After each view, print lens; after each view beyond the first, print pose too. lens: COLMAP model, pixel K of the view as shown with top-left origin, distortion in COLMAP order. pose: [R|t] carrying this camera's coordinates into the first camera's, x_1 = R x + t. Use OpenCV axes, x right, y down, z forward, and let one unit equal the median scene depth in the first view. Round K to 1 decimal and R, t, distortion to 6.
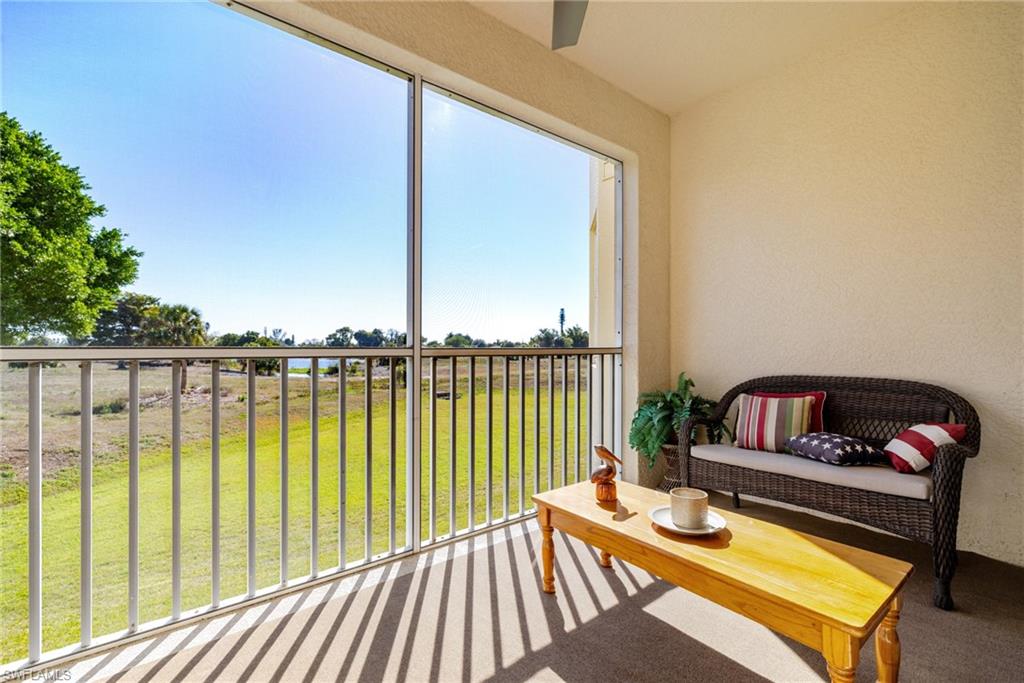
lens RADIAL K [[429.9, 0, 498.6], [0, 429.9, 354.9], [0, 0, 1]] dist [-0.001967, -0.000186]
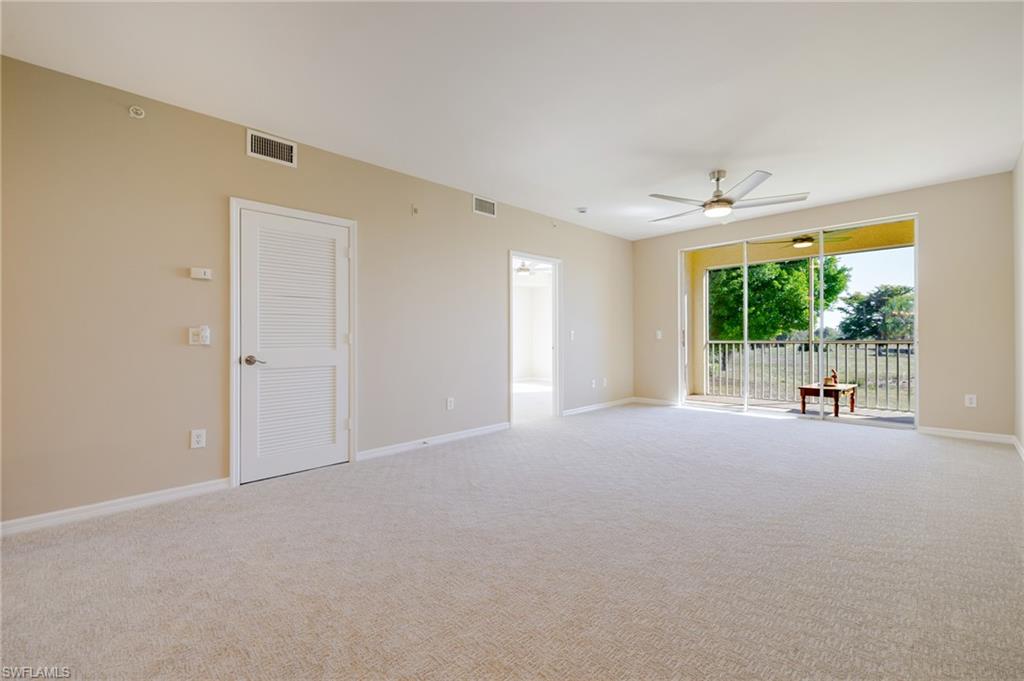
lens RADIAL K [[429.9, 0, 518.0], [0, 429.9, 341.4], [0, 0, 1]] dist [-0.001967, -0.000186]
pose [[0.118359, 0.005295, -0.992957, 0.441748], [-0.005647, 0.999973, 0.004660, -0.001010], [0.992955, 0.005056, 0.118386, -0.245342]]
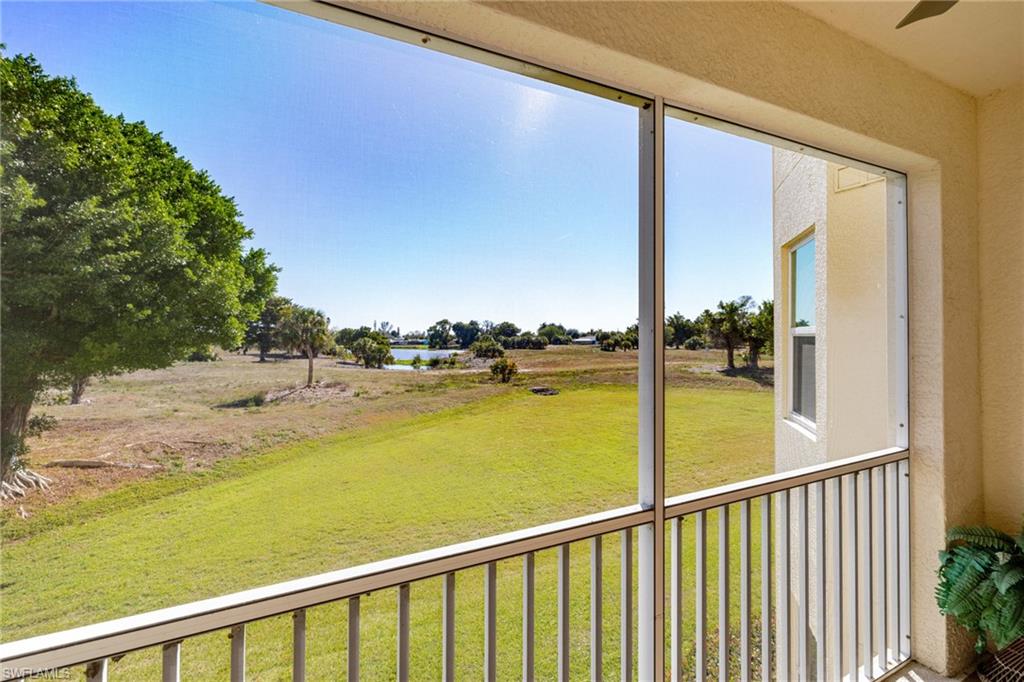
lens RADIAL K [[429.9, 0, 490.4], [0, 429.9, 335.9], [0, 0, 1]] dist [-0.001967, -0.000186]
pose [[0.972999, -0.000447, -0.230807, -0.051848], [-0.004102, 0.999807, -0.019228, -0.047499], [0.230771, 0.019656, 0.972810, 0.052546]]
